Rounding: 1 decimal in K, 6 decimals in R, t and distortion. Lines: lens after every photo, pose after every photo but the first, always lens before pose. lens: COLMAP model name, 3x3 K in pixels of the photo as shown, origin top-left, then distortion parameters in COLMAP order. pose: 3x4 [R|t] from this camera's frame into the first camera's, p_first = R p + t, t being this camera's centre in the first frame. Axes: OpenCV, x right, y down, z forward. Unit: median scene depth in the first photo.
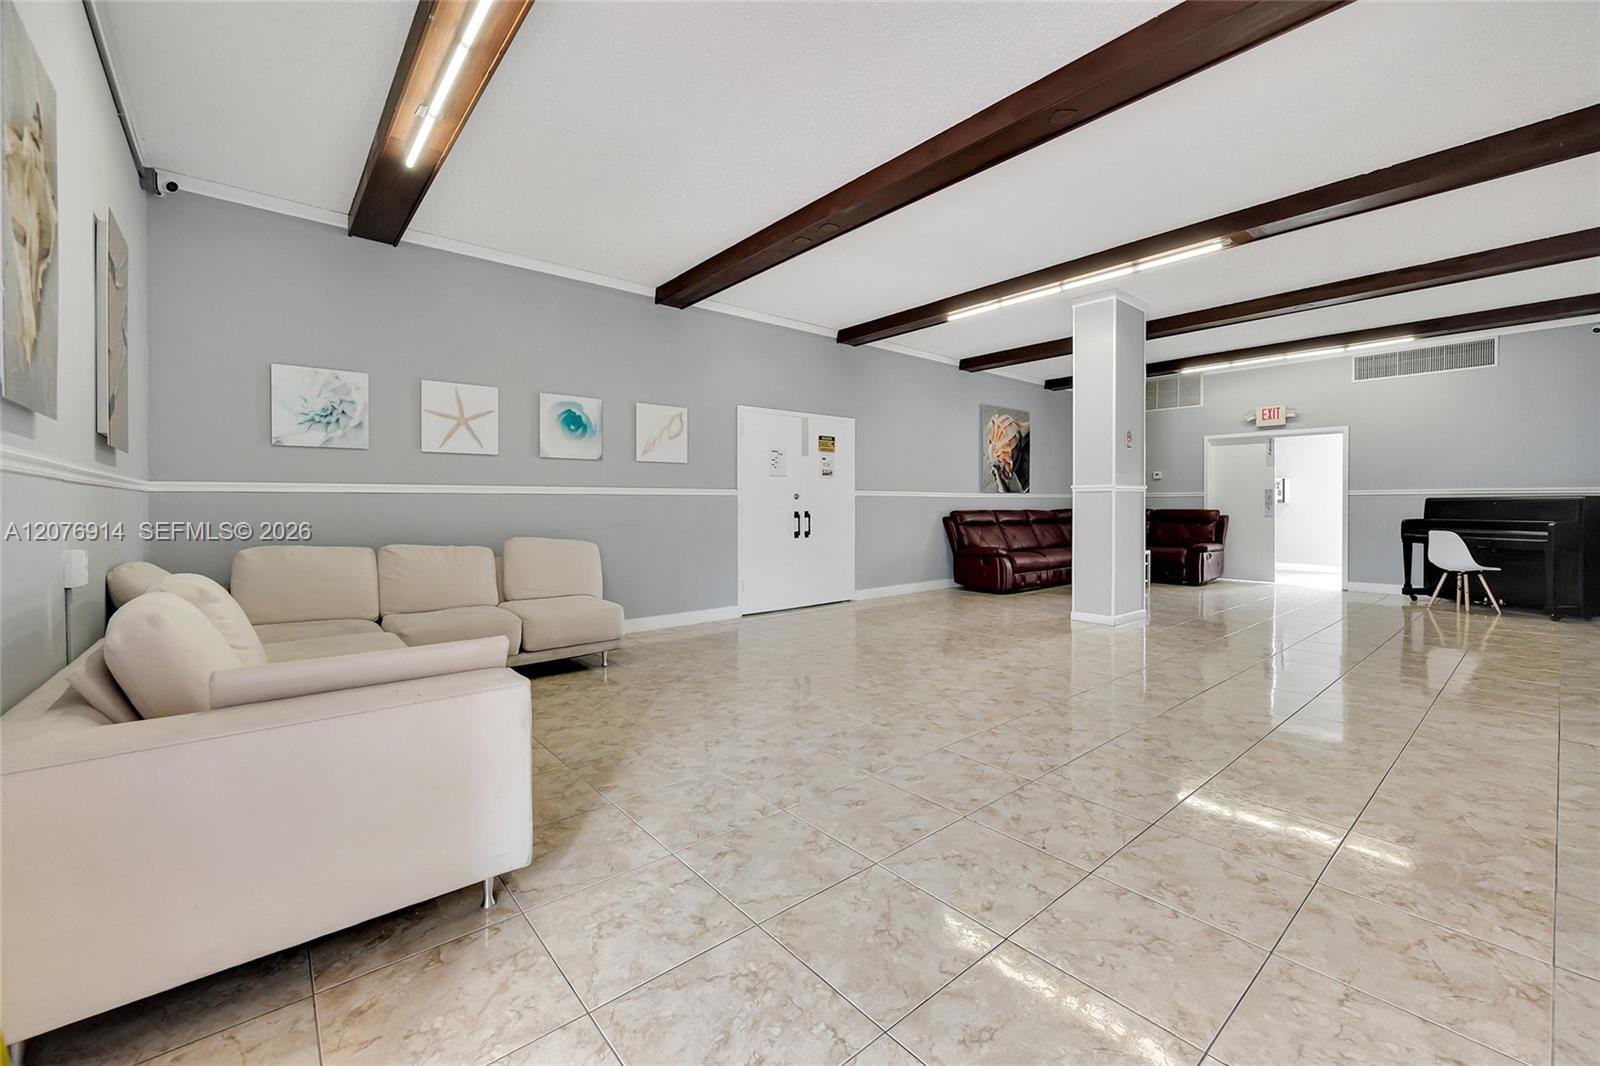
lens RADIAL K [[641.7, 0, 800.0], [0, 641.7, 533.0], [0, 0, 1]] dist [0.000464, 0.000078]
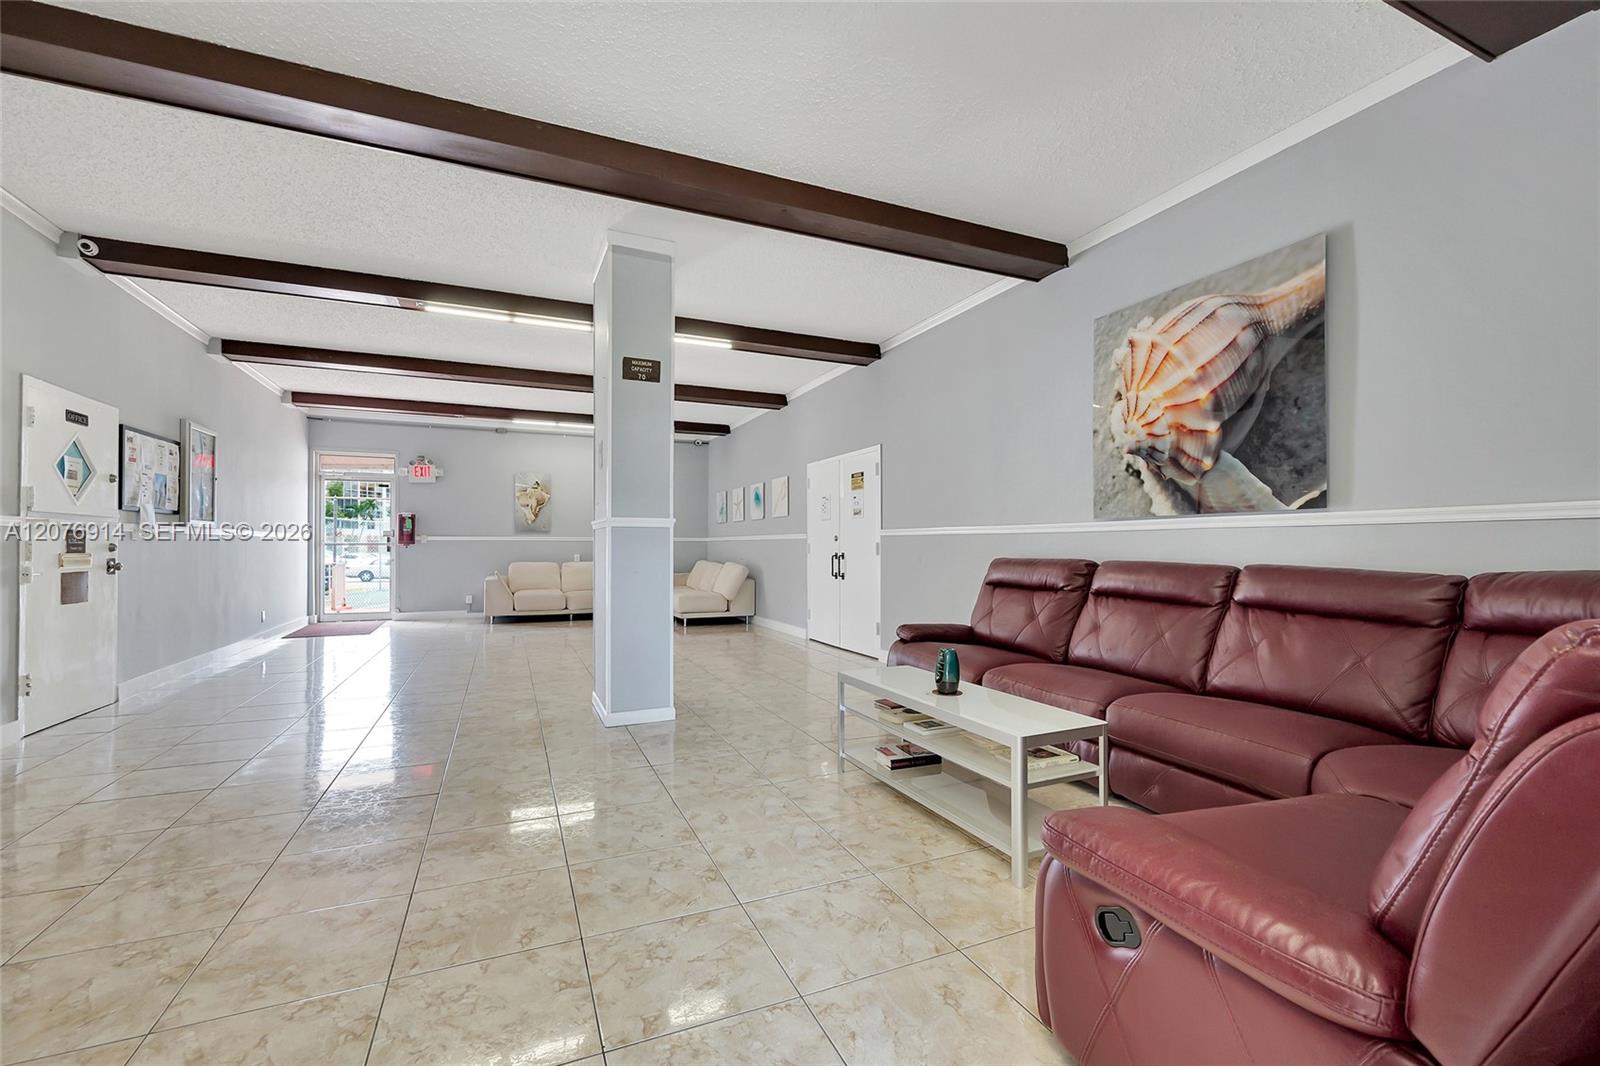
lens RADIAL K [[641.7, 0, 800.0], [0, 641.7, 533.0], [0, 0, 1]] dist [0.000464, 0.000078]
pose [[-0.280307, -0.010516, -0.959853, 0.737725], [-0.035723, 0.999362, -0.000517, -0.045801], [0.959245, 0.034144, -0.280504, 0.907676]]
